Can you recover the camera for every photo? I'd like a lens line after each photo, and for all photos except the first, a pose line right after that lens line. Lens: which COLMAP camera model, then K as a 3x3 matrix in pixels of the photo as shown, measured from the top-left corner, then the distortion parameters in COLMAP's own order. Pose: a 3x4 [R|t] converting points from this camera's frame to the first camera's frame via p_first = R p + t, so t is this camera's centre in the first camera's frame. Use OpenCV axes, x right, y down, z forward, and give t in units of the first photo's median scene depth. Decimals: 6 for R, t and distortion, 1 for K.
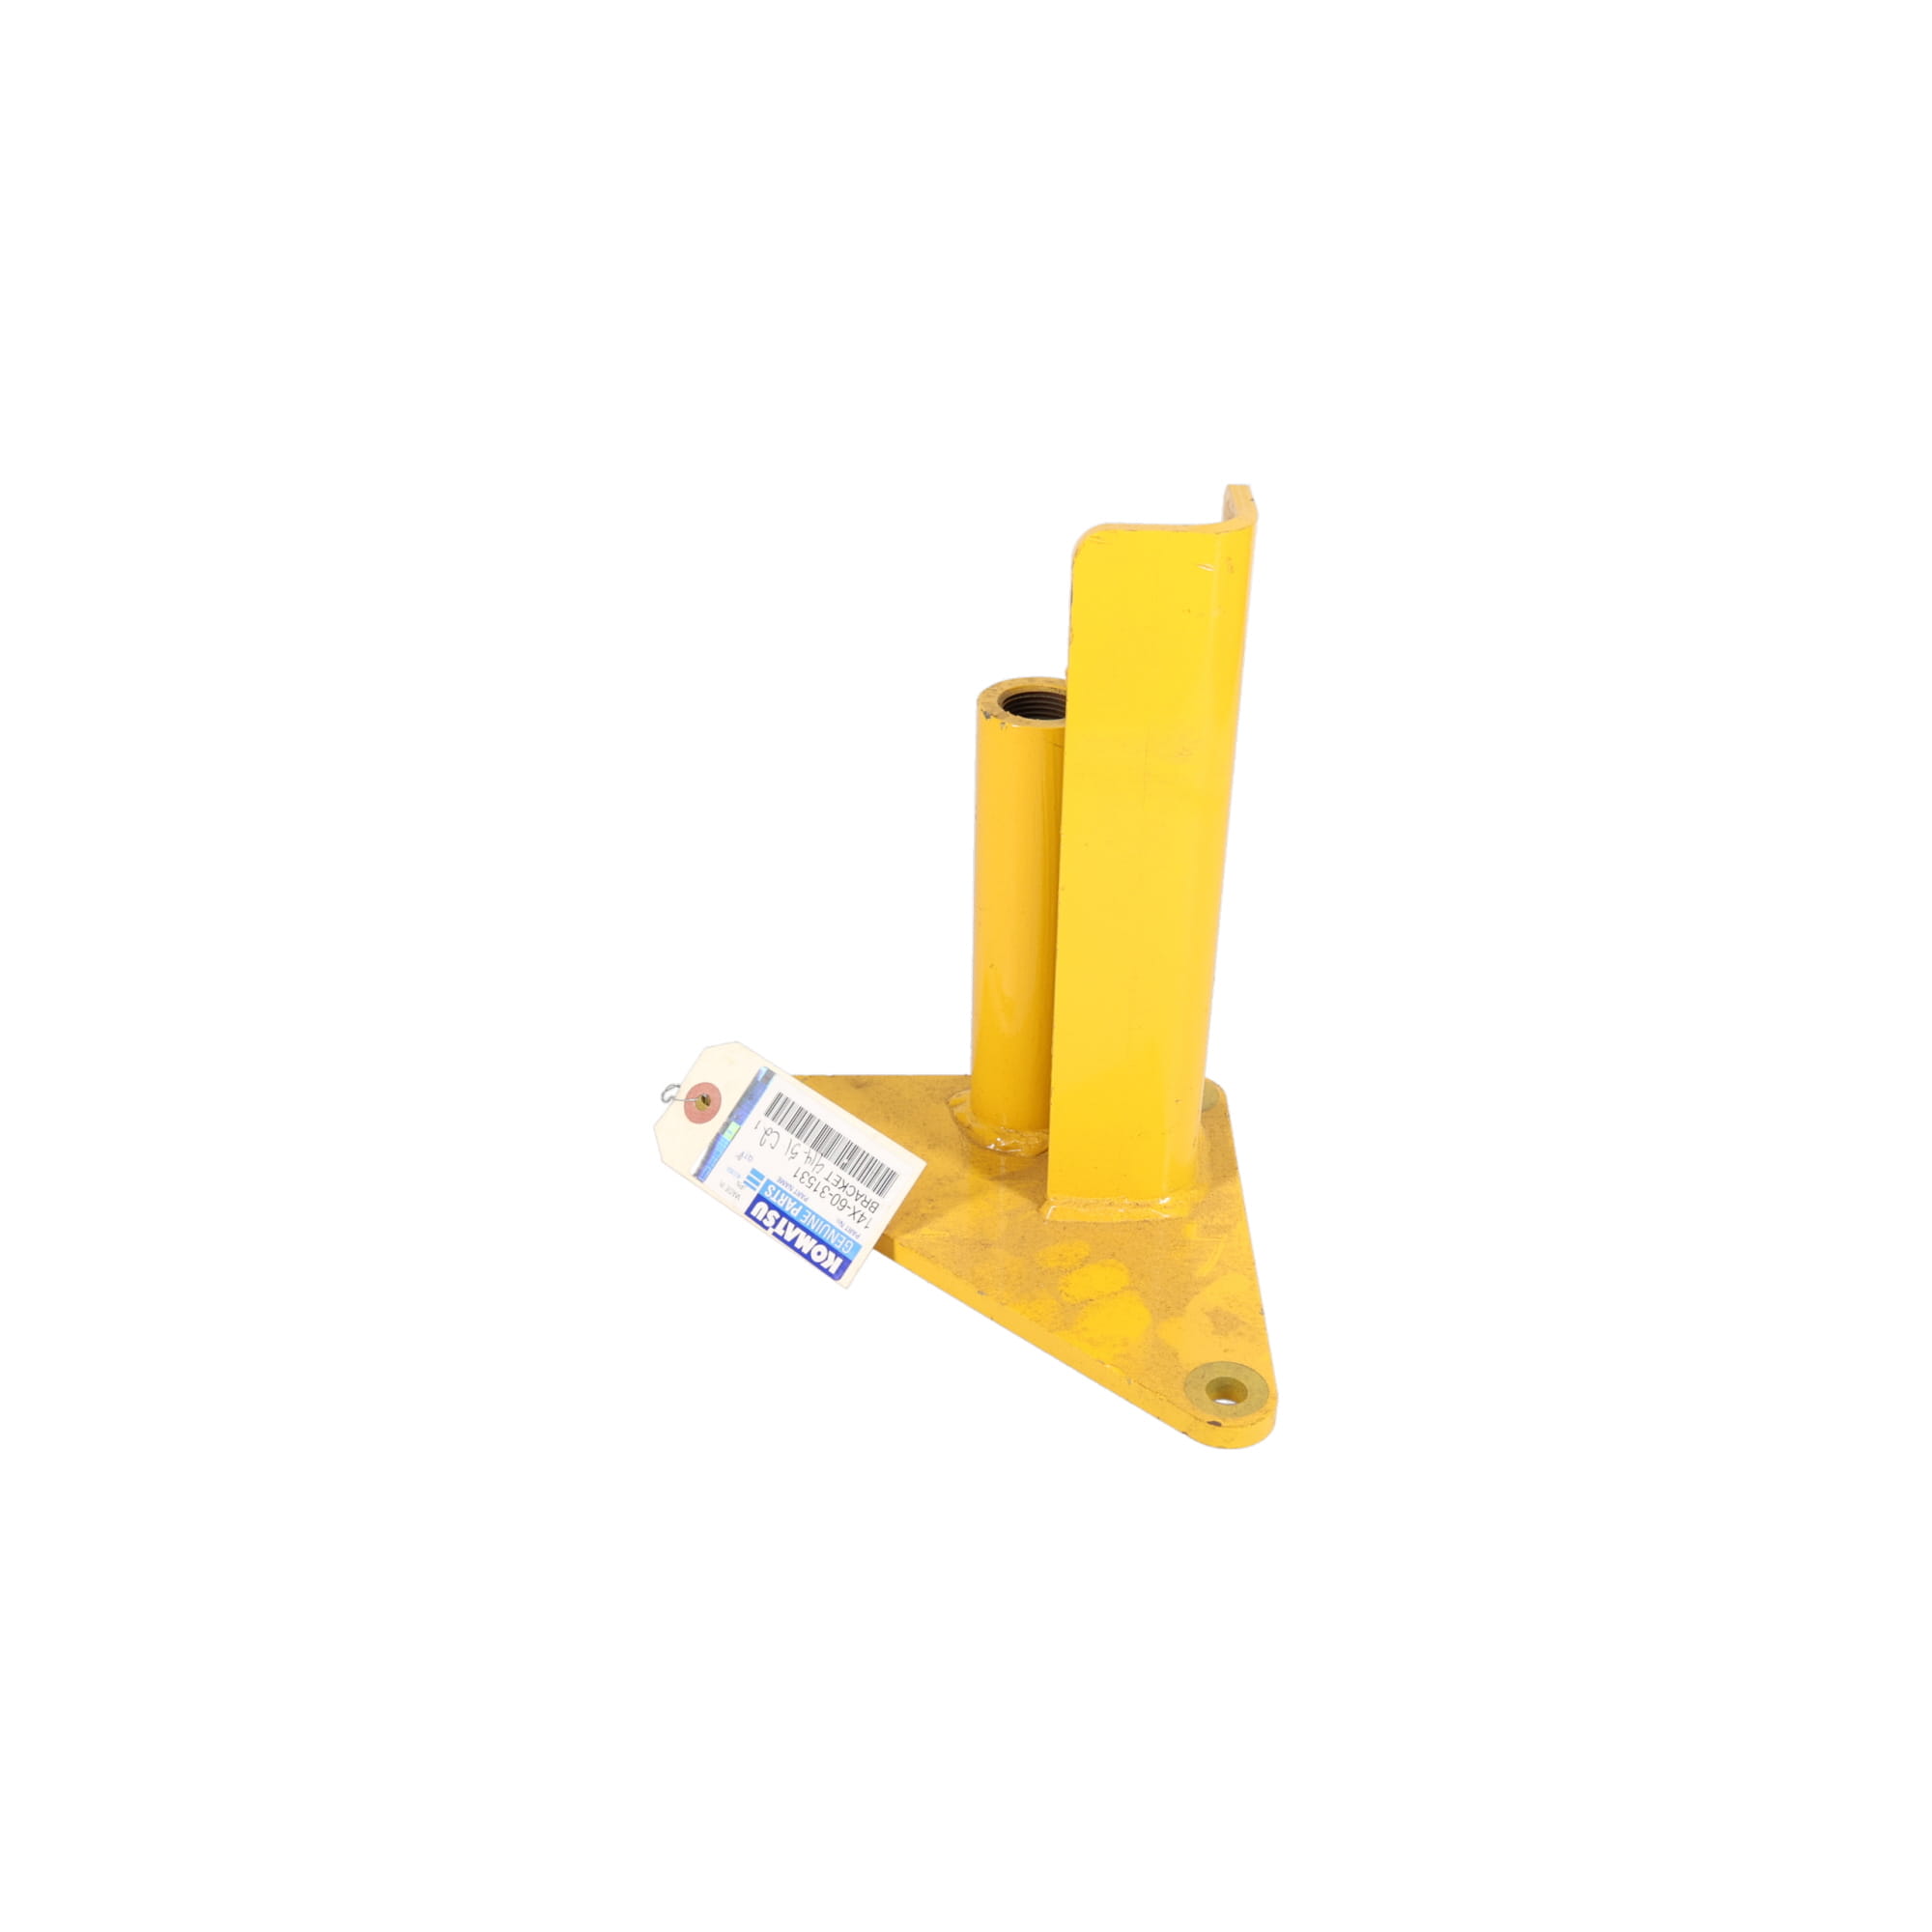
lens RADIAL K [[2105.3, 0, 966.0], [0, 2105.3, 966.0], [0, 0, 1]] dist [-0.011519, -0.004875]
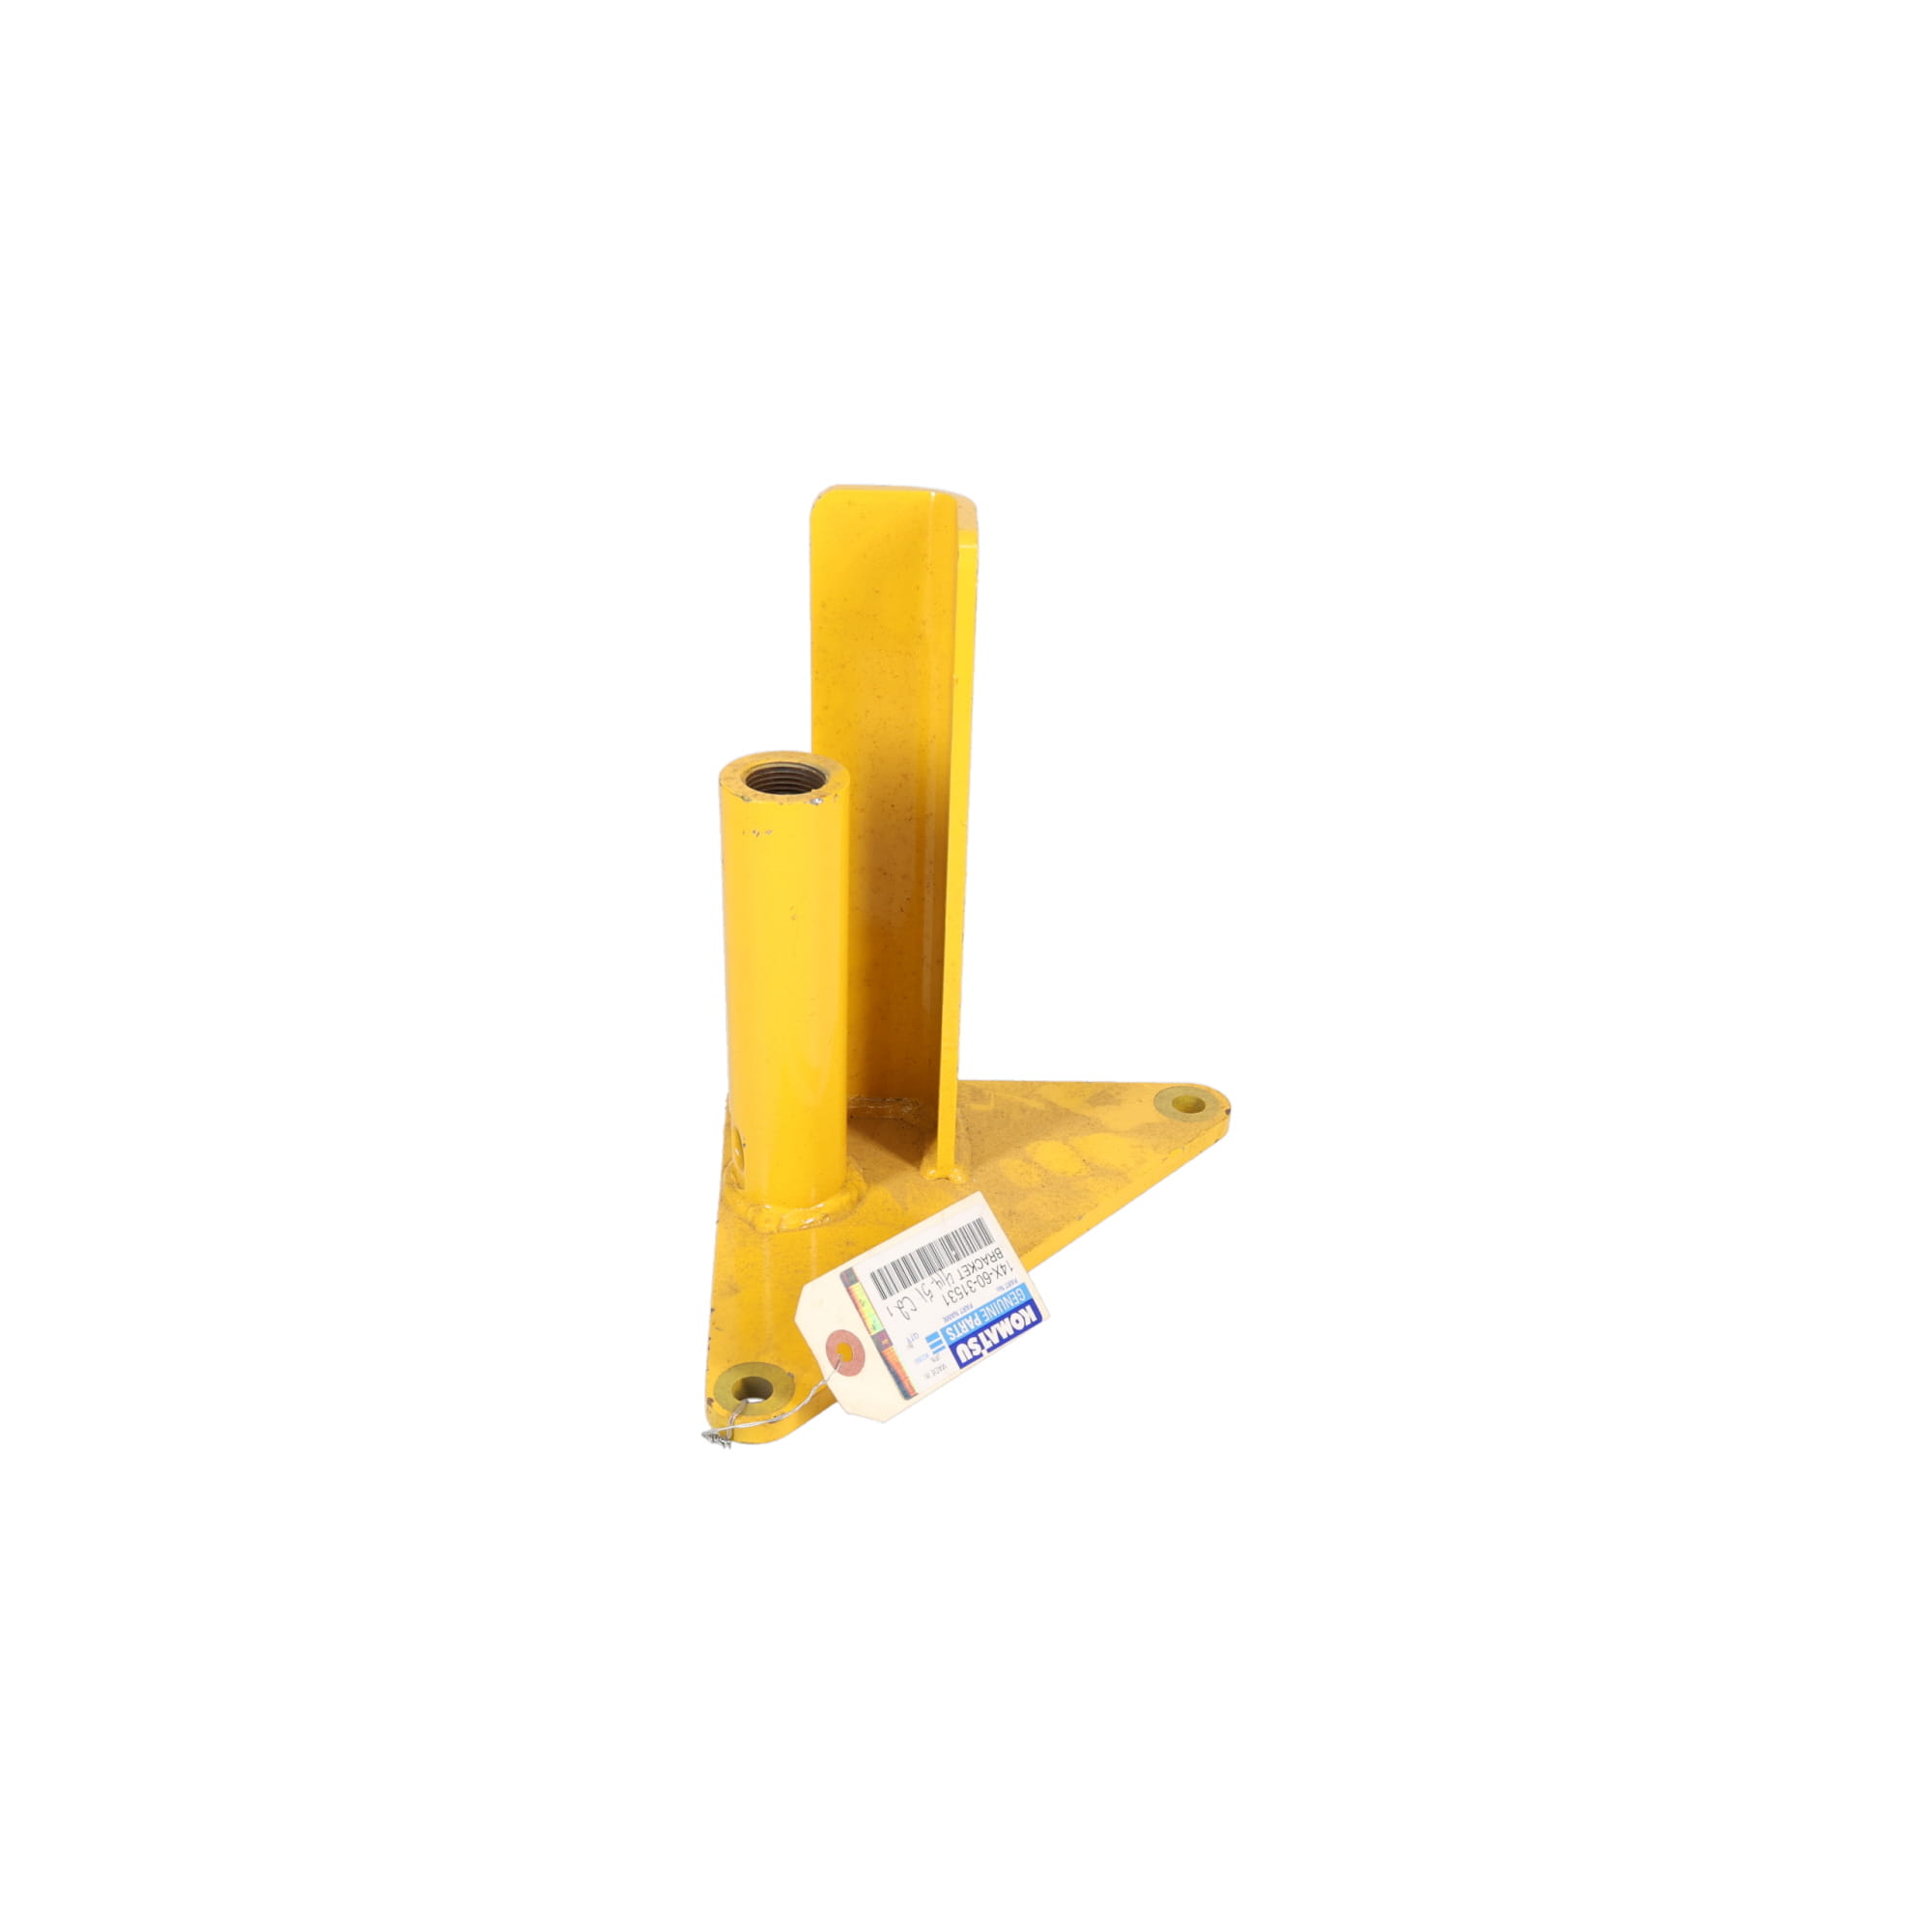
lens RADIAL K [[2105.3, 0, 966.0], [0, 2105.3, 966.0], [0, 0, 1]] dist [-0.011519, -0.004875]
pose [[-0.028454, -0.500722, 0.865140, -0.849759], [0.449188, 0.766778, 0.458565, -0.464367], [-0.892984, 0.401658, 0.203101, 0.740699]]
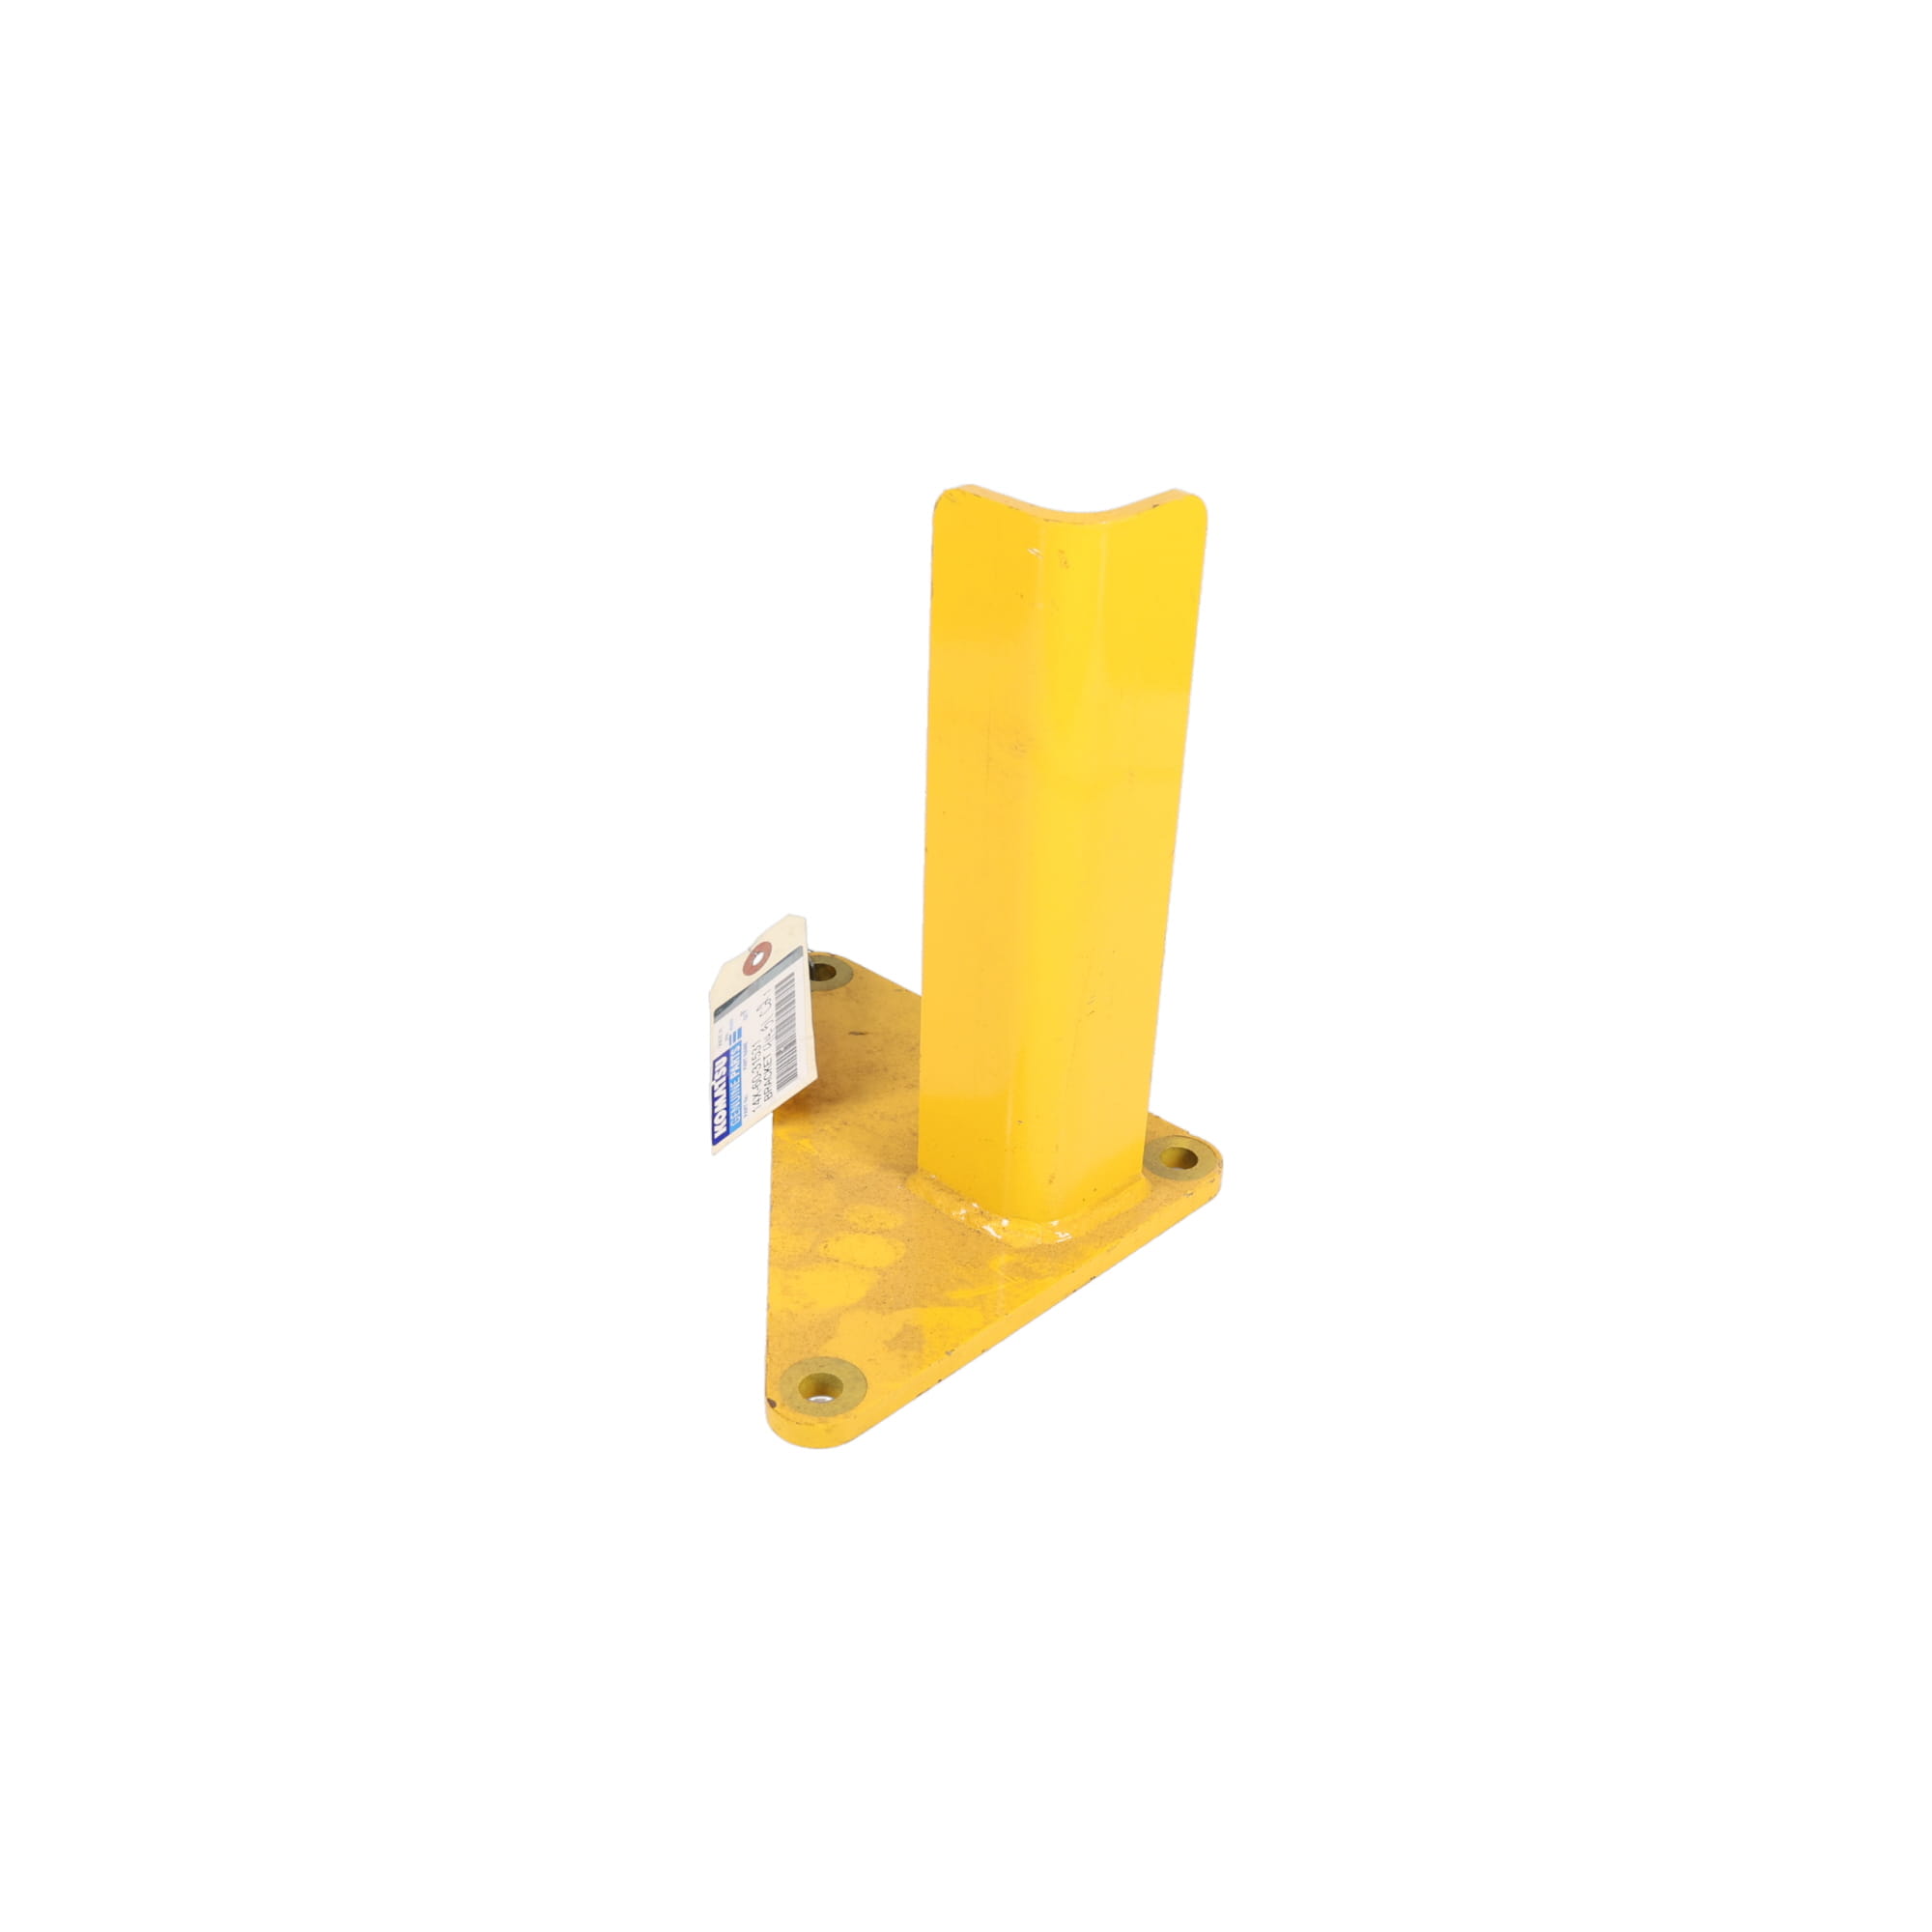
lens RADIAL K [[2105.3, 0, 966.0], [0, 2105.3, 966.0], [0, 0, 1]] dist [-0.011519, -0.004875]
pose [[0.729757, 0.367581, -0.576489, 0.588347], [-0.359516, 0.923504, 0.133746, -0.115401], [0.581552, 0.109655, 0.806085, 0.217979]]
